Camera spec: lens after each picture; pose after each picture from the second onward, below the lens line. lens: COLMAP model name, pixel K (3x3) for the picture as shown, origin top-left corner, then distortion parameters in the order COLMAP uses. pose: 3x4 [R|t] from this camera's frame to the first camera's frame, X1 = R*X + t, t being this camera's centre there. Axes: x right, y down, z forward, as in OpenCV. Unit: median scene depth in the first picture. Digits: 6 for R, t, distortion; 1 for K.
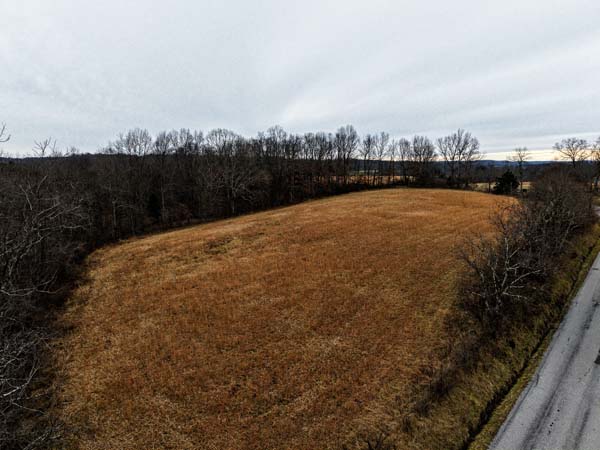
lens RADIAL K [[431.8, 0, 304.6], [0, 431.8, 223.0], [0, 0, 1]] dist [0.030584, -0.028114]
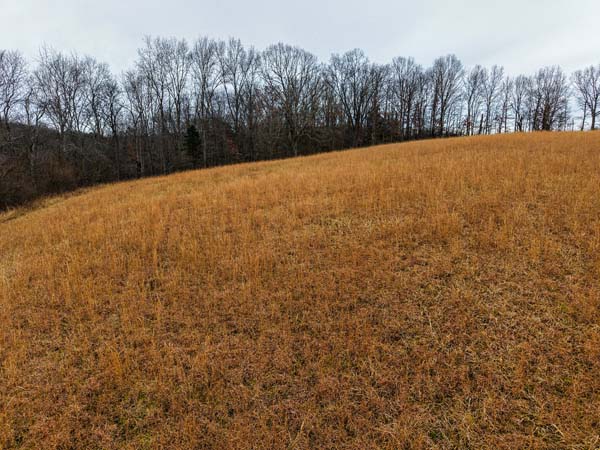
lens RADIAL K [[431.8, 0, 286.7], [0, 431.8, 218.9], [0, 0, 1]] dist [0.030584, -0.028114]
pose [[0.979224, 0.025676, -0.201147, -0.022581], [-0.019002, 0.999205, 0.035040, 0.052048], [0.201887, -0.030489, 0.978934, 0.215641]]
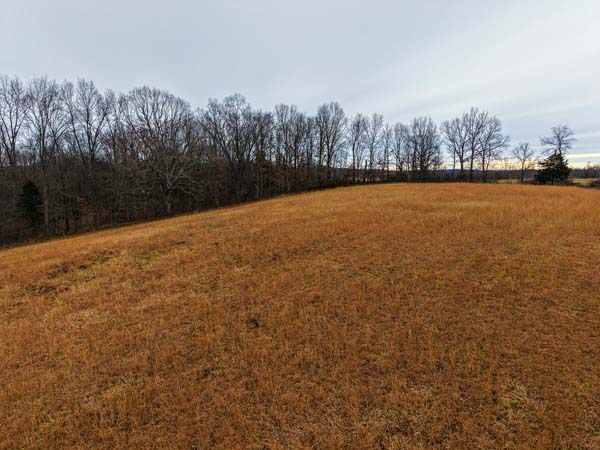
lens RADIAL K [[431.8, 0, 295.0], [0, 431.8, 213.2], [0, 0, 1]] dist [0.030584, -0.028114]
pose [[0.999437, -0.009240, 0.032268, 0.008107], [0.010660, 0.998970, -0.044100, 0.008034], [-0.031828, 0.044419, 0.998506, 0.281569]]
